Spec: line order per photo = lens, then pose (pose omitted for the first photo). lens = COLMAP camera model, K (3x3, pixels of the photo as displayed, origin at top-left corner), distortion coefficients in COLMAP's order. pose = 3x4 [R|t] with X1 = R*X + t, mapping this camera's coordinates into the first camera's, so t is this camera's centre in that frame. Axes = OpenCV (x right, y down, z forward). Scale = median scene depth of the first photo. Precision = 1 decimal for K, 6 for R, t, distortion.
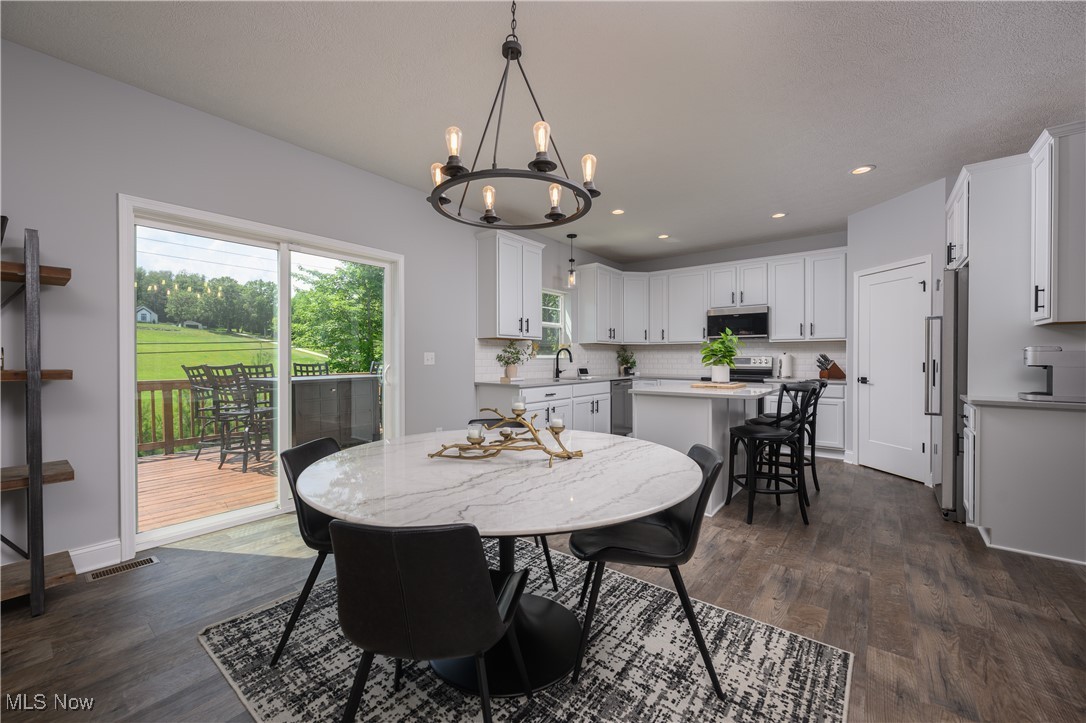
lens RADIAL K [[423.2, 0, 537.3], [0, 423.2, 364.7], [0, 0, 1]] dist [-0.018905, -0.000267]
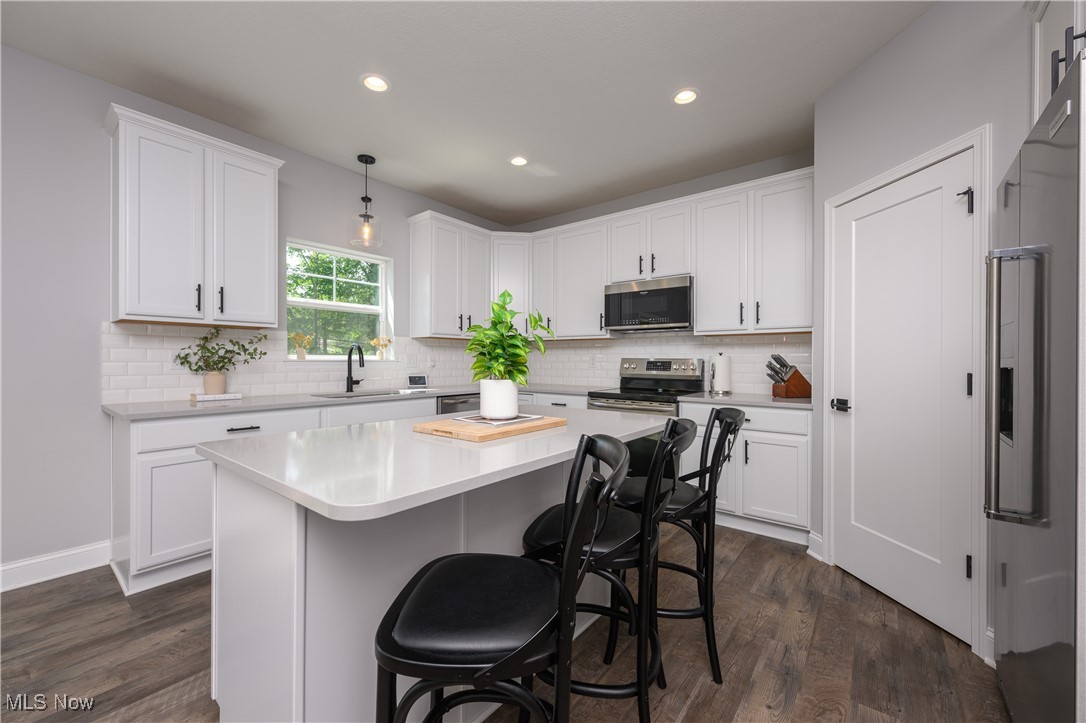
lens RADIAL K [[423.2, 0, 538.5], [0, 423.2, 366.6], [0, 0, 1]] dist [-0.018905, -0.000267]
pose [[0.999961, 0.004400, 0.007713, 0.323430], [-0.004376, 0.999986, -0.003097, -0.005202], [-0.007726, 0.003063, 0.999965, 0.391050]]
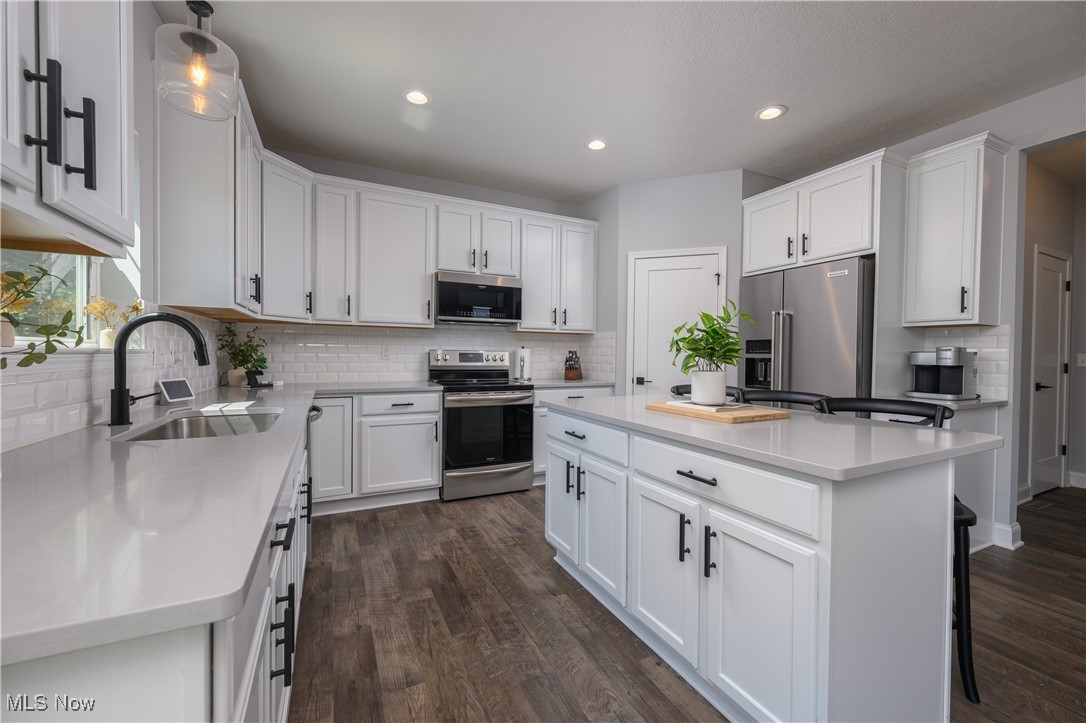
lens RADIAL K [[423.2, 0, 541.6], [0, 423.2, 360.1], [0, 0, 1]] dist [-0.018905, -0.000267]
pose [[0.419874, -0.006811, 0.907557, -0.074408], [0.003789, 0.999976, 0.005752, -0.008895], [-0.907575, 0.001024, 0.419890, 0.671691]]
